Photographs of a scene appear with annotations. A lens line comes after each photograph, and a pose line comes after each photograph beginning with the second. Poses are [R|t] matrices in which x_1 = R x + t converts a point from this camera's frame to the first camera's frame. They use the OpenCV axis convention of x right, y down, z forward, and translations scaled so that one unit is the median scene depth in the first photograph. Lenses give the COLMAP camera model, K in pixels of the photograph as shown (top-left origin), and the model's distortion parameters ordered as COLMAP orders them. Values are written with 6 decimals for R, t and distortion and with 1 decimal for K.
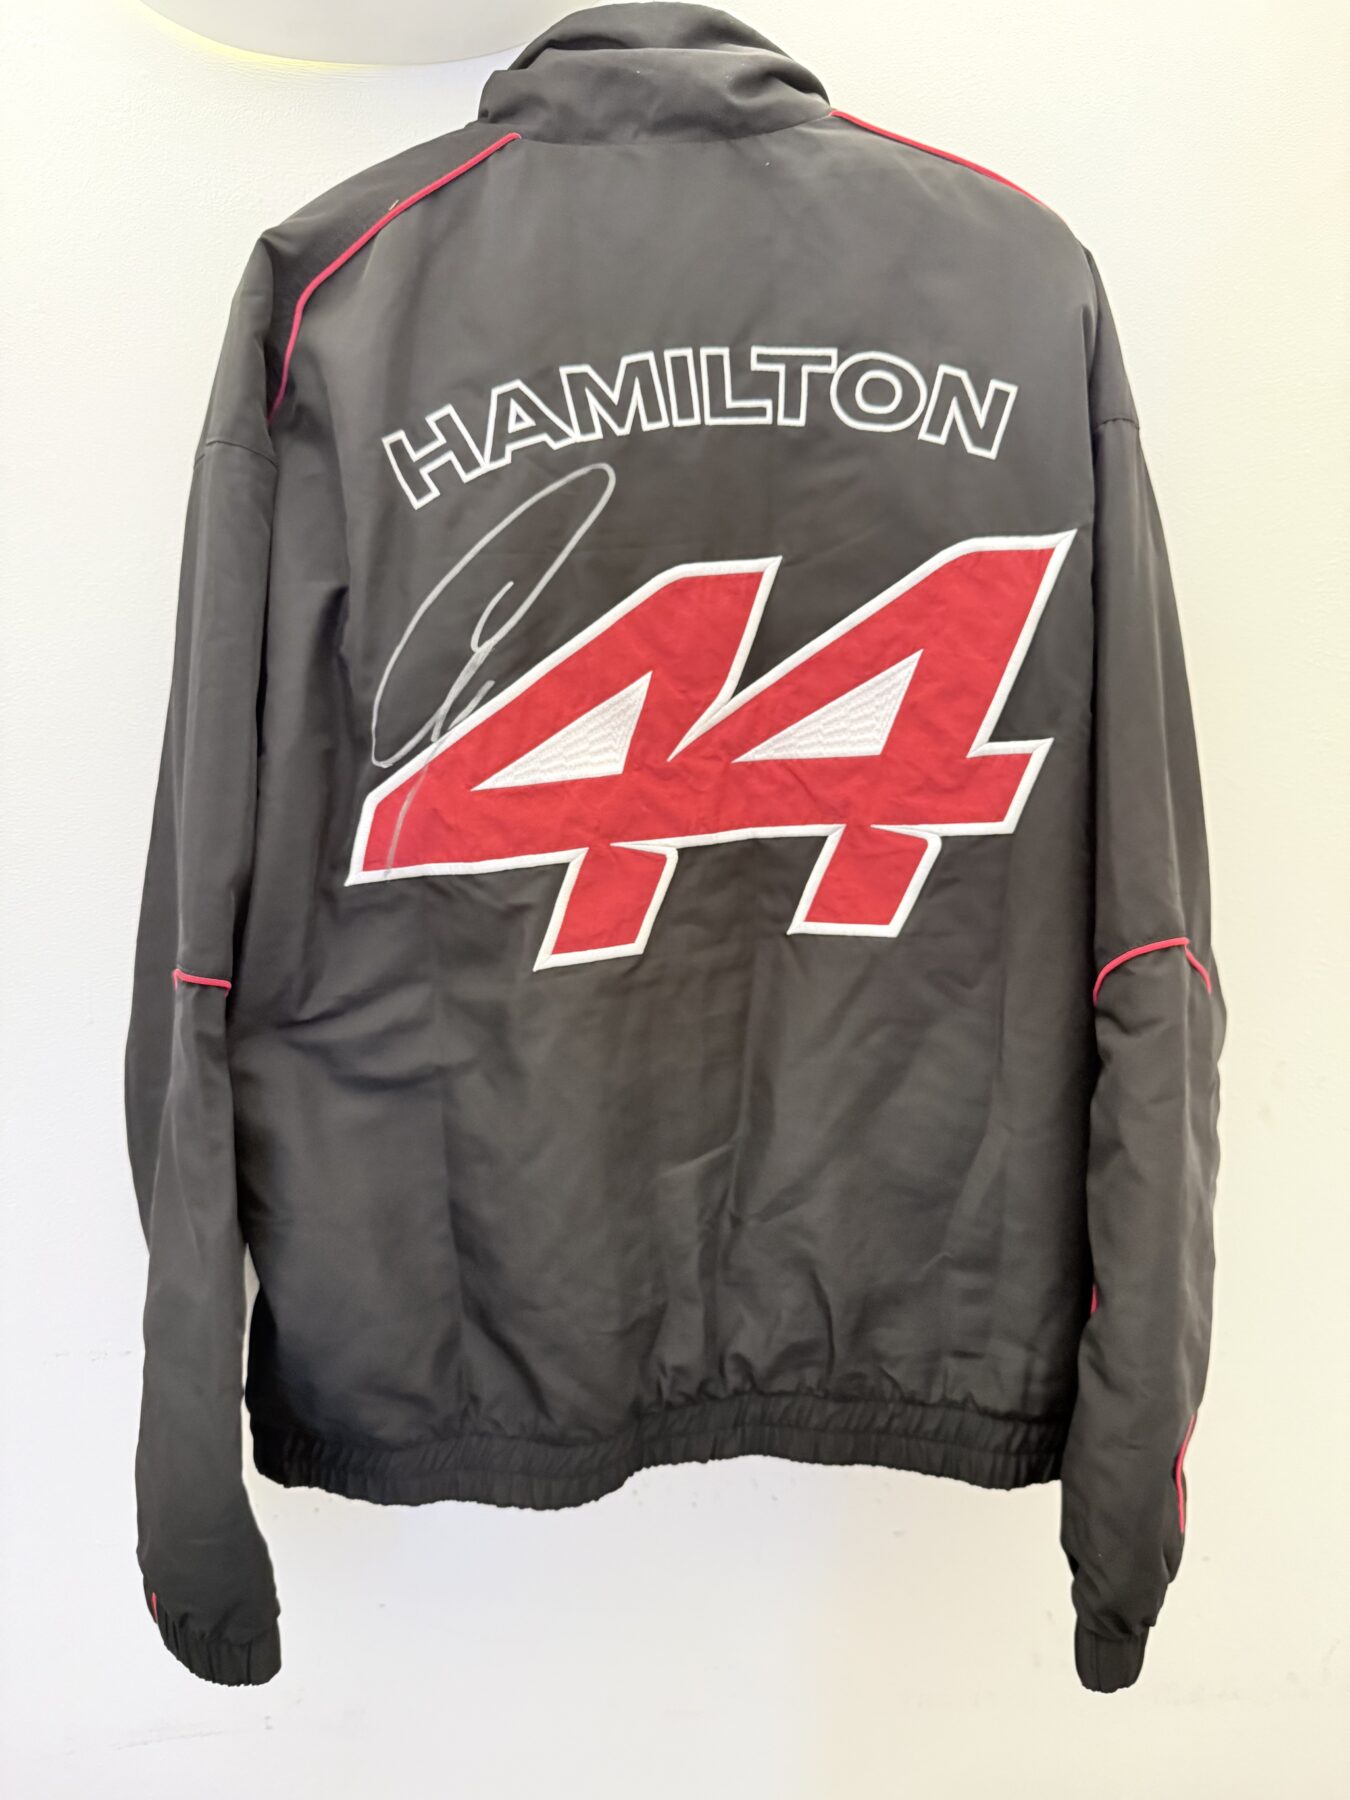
lens RADIAL K [[1286.1, 0, 681.5], [0, 1286.1, 896.1], [0, 0, 1]] dist [0.132262, -0.259920]
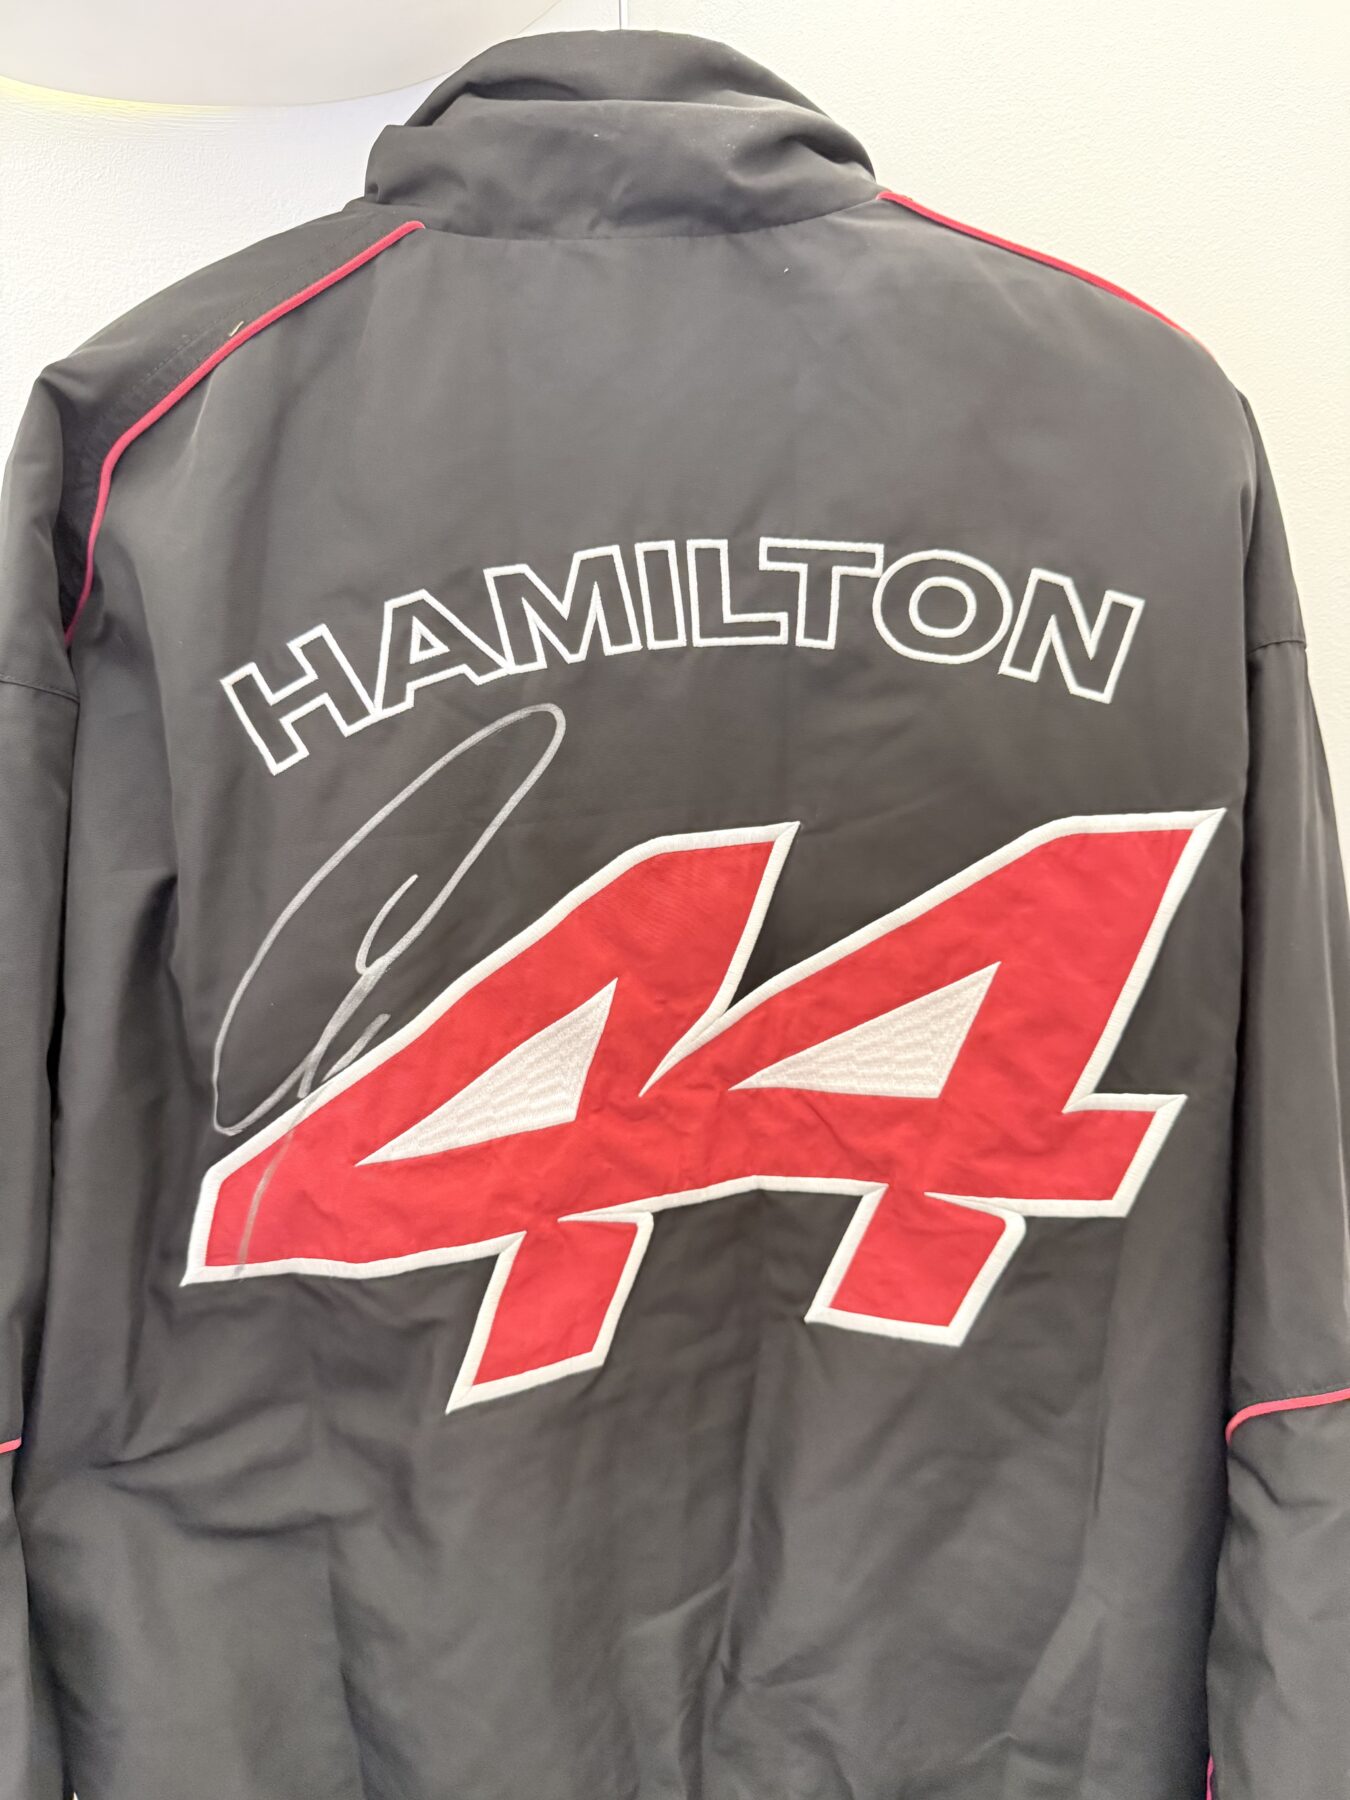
lens RADIAL K [[1286.1, 0, 681.5], [0, 1286.1, 896.1], [0, 0, 1]] dist [0.132262, -0.259920]
pose [[0.999904, 0.003072, 0.013504, 0.002734], [-0.003503, 0.999483, 0.031967, -0.245136], [-0.013399, -0.032012, 0.999398, 0.294259]]
